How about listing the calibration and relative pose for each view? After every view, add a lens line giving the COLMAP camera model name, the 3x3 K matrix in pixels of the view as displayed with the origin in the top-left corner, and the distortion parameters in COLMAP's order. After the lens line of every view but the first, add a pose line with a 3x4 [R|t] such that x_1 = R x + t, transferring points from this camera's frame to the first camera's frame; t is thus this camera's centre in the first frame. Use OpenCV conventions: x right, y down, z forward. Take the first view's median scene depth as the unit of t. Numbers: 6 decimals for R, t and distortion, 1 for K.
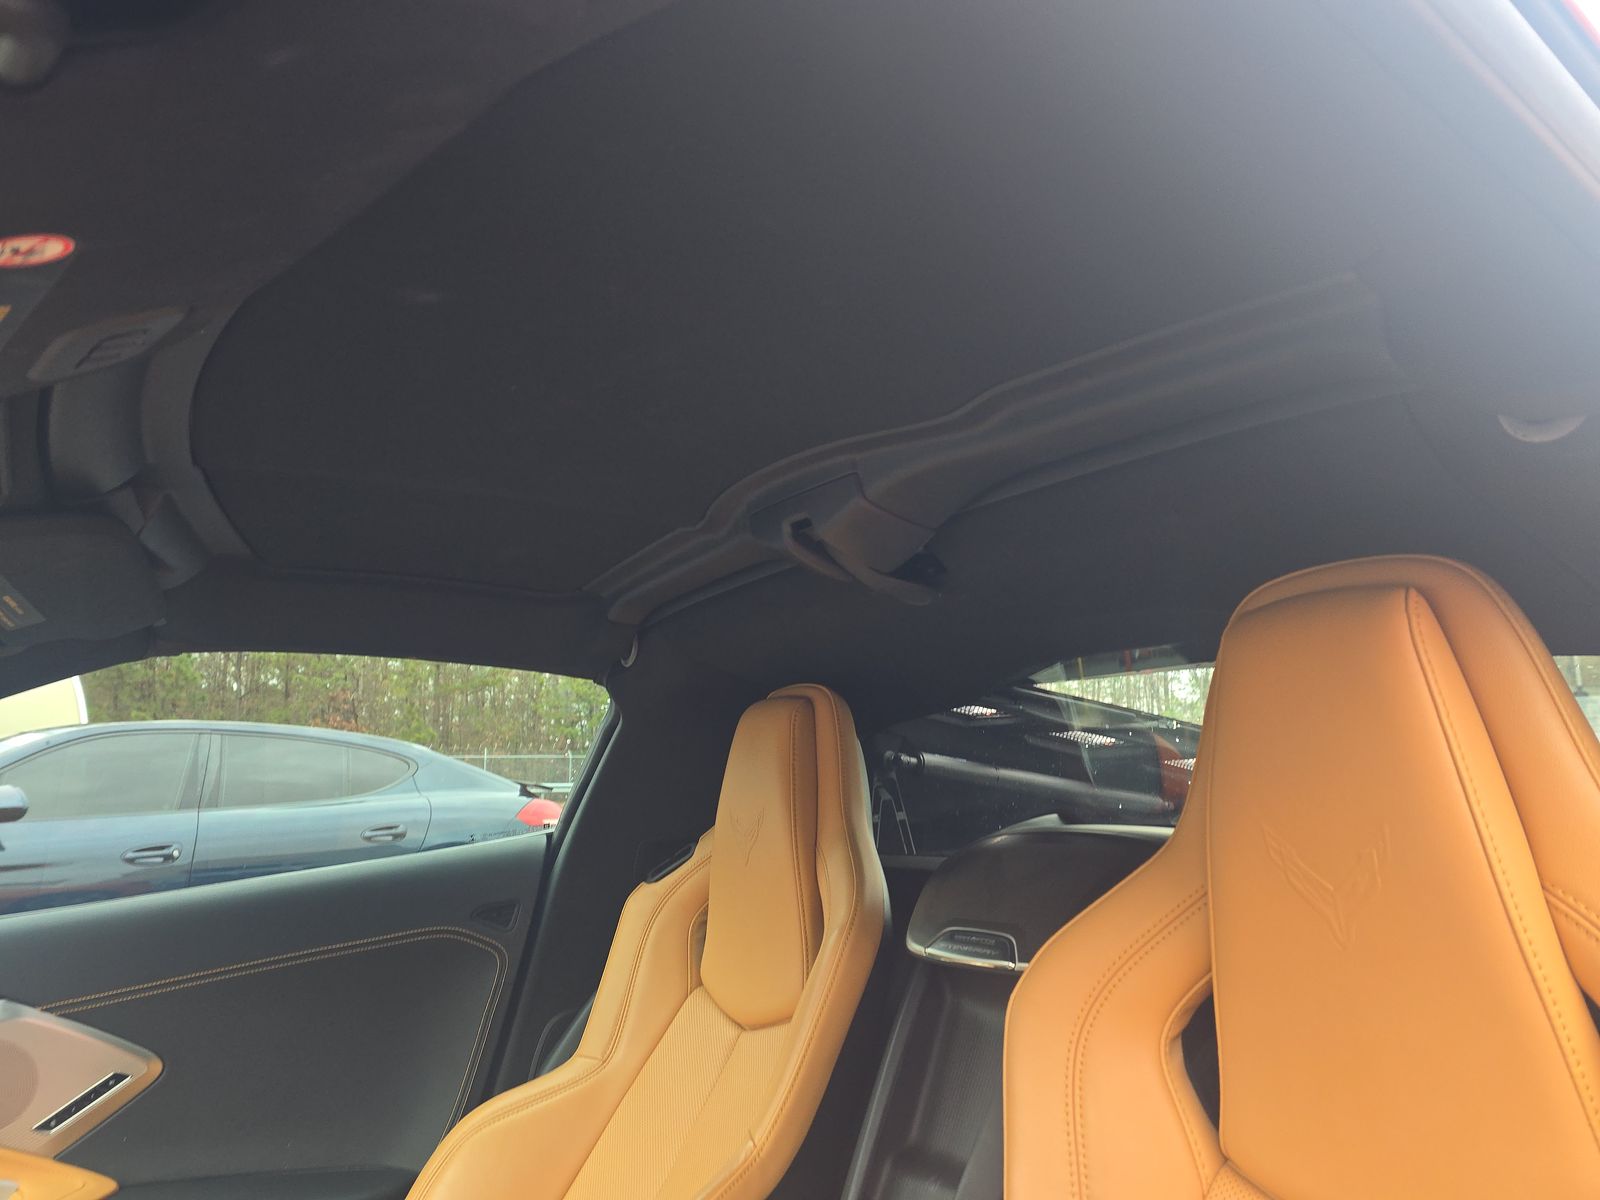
lens RADIAL K [[1078.9, 0, 800.0], [0, 1078.9, 600.0], [0, 0, 1]] dist [0.037588, -0.043435]
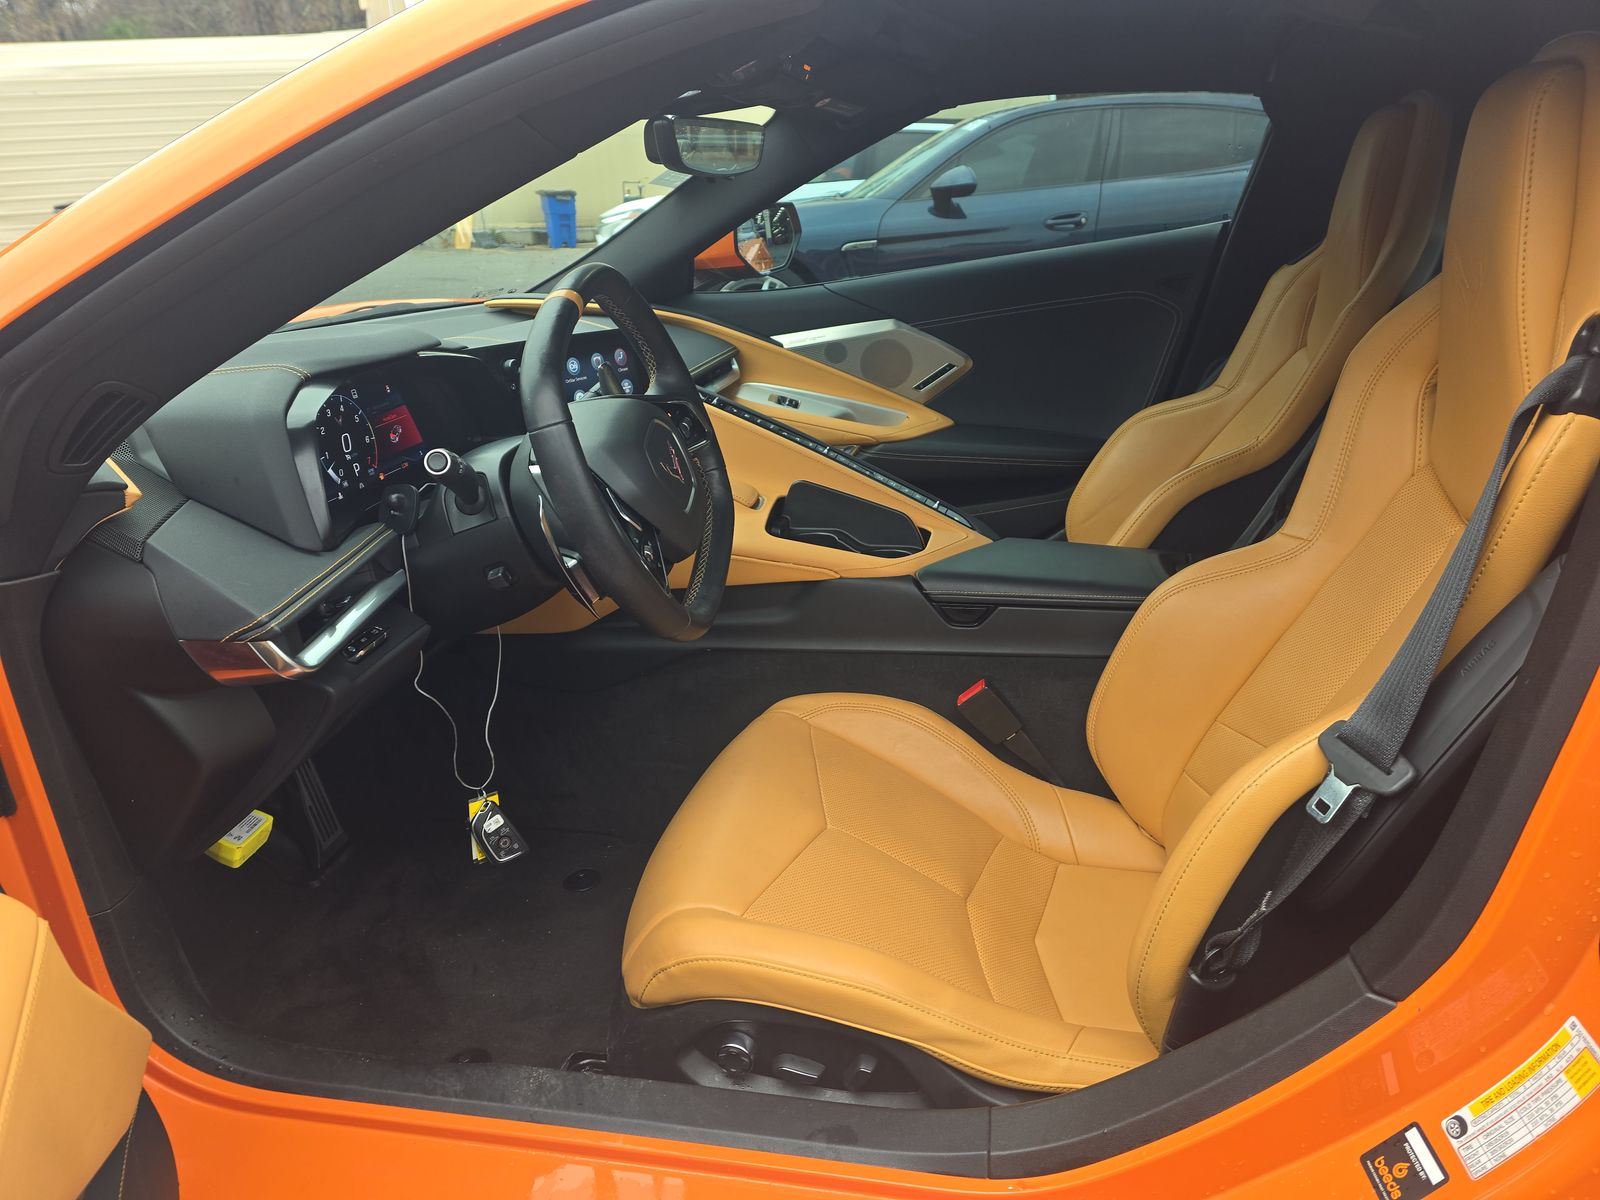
lens RADIAL K [[1067.1, 0, 800.0], [0, 1067.1, 600.0], [0, 0, 1]] dist [0.050404, -0.052458]
pose [[0.699039, 0.246124, -0.671392, 0.122453], [0.157383, 0.862923, 0.480202, -0.028973], [0.697549, -0.441346, 0.564482, -0.086200]]
